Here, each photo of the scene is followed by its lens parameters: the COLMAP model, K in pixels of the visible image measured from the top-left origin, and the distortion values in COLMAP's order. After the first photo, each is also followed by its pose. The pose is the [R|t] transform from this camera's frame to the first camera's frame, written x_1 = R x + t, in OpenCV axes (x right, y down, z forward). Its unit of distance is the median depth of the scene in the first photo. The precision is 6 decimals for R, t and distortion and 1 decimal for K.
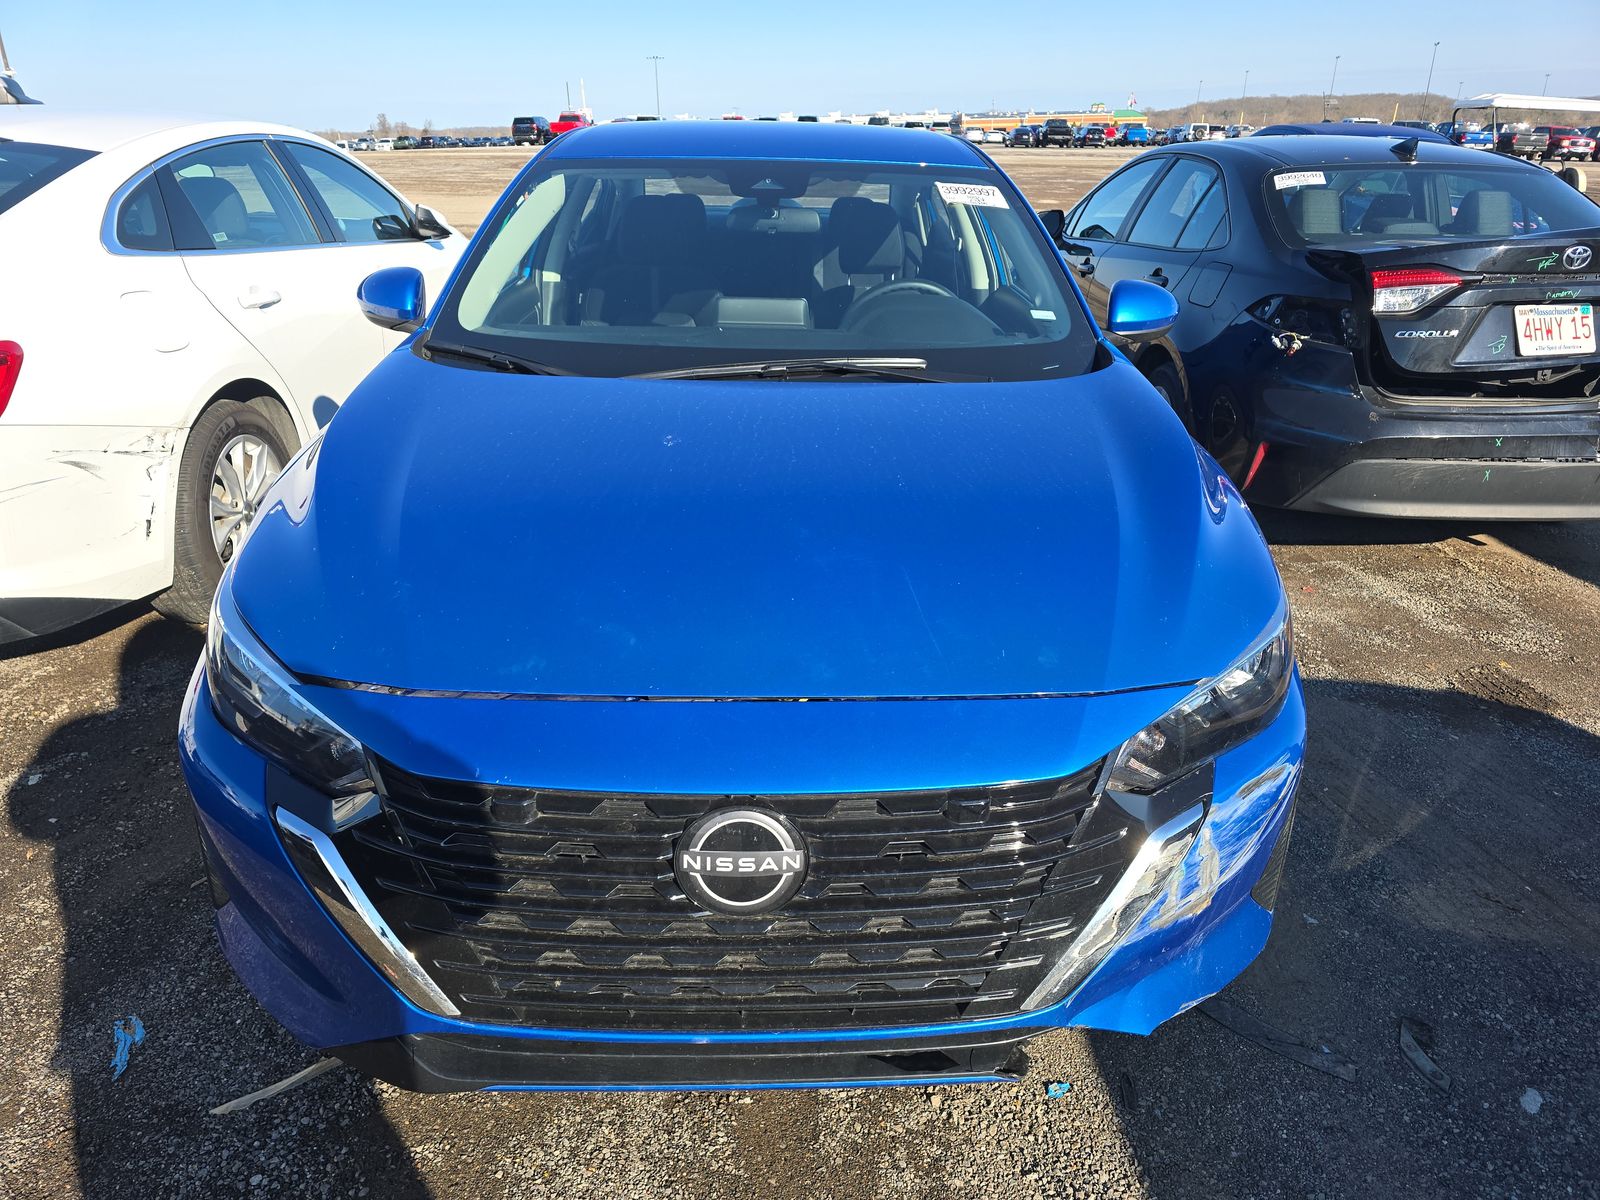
lens RADIAL K [[1099.9, 0, 803.0], [0, 1099.9, 581.8], [0, 0, 1]] dist [0.025953, -0.003727]
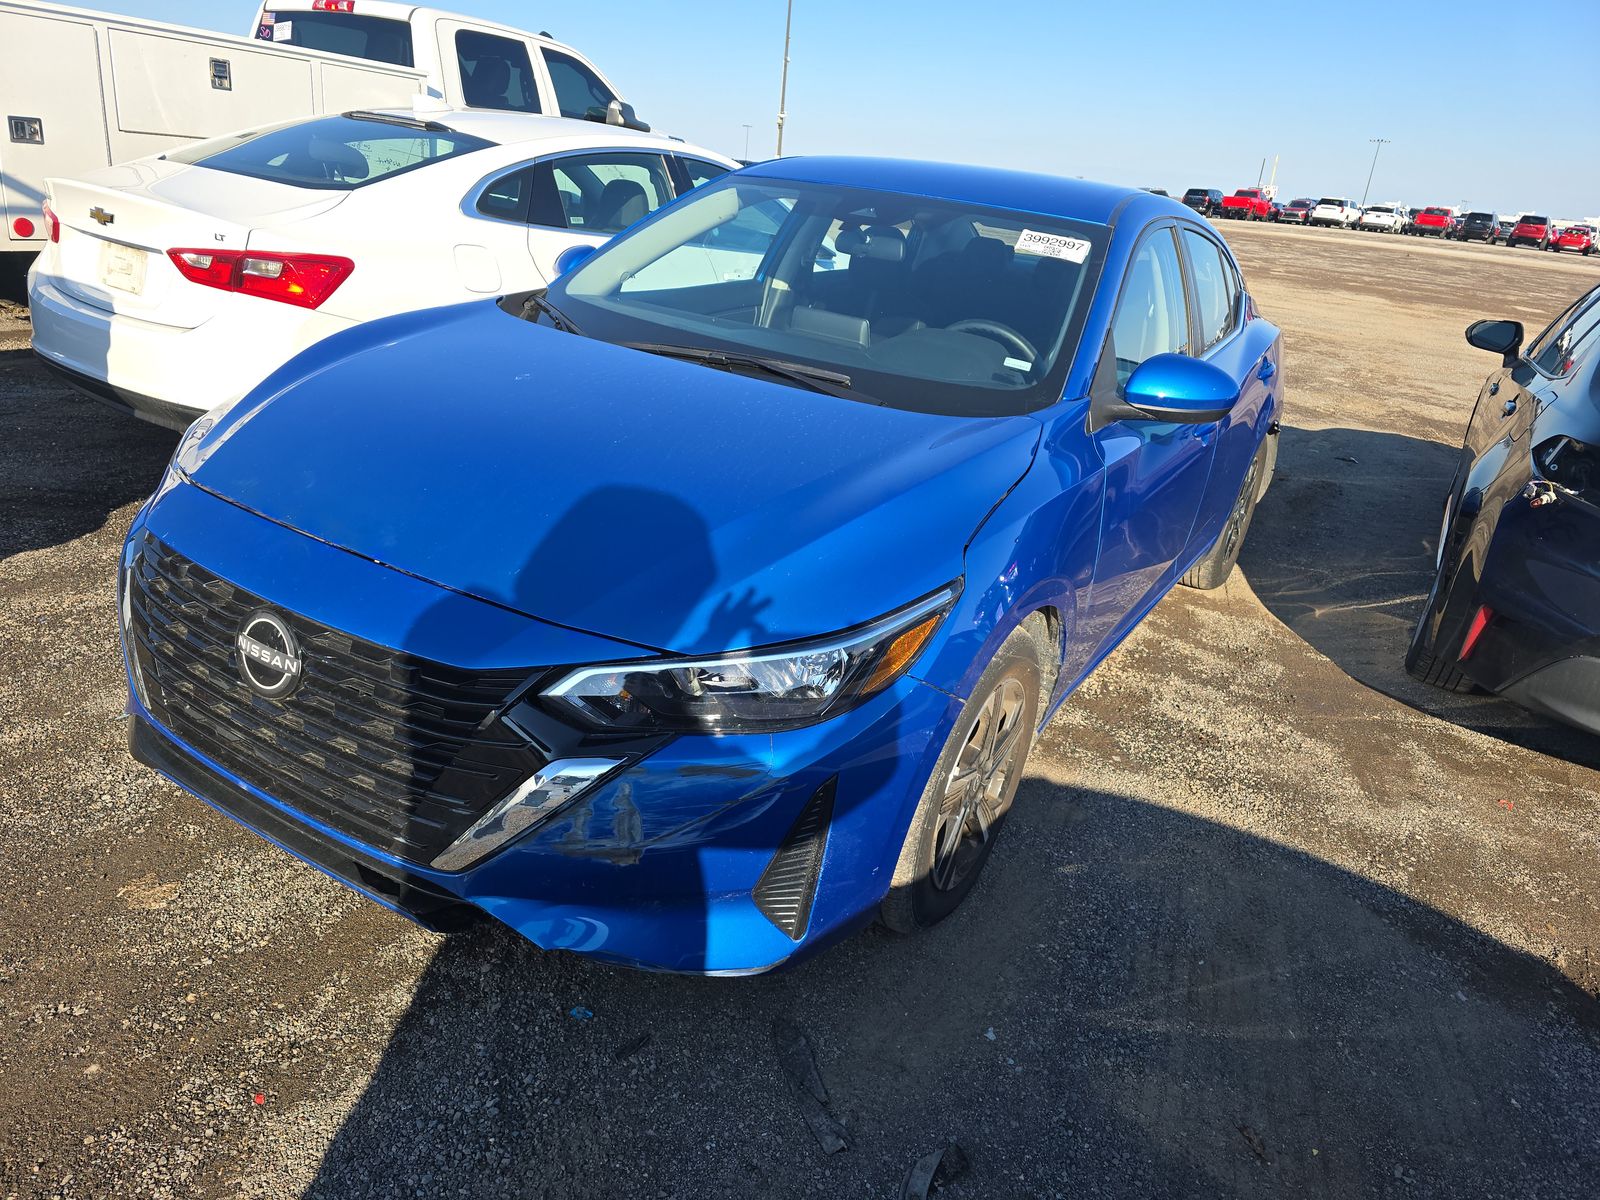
lens RADIAL K [[1099.9, 0, 803.0], [0, 1099.9, 581.8], [0, 0, 1]] dist [0.025953, -0.003727]
pose [[0.832647, 0.268275, -0.484487, 0.456854], [-0.293601, 0.955612, 0.024565, -0.019677], [0.469572, 0.121792, 0.874454, 0.058427]]
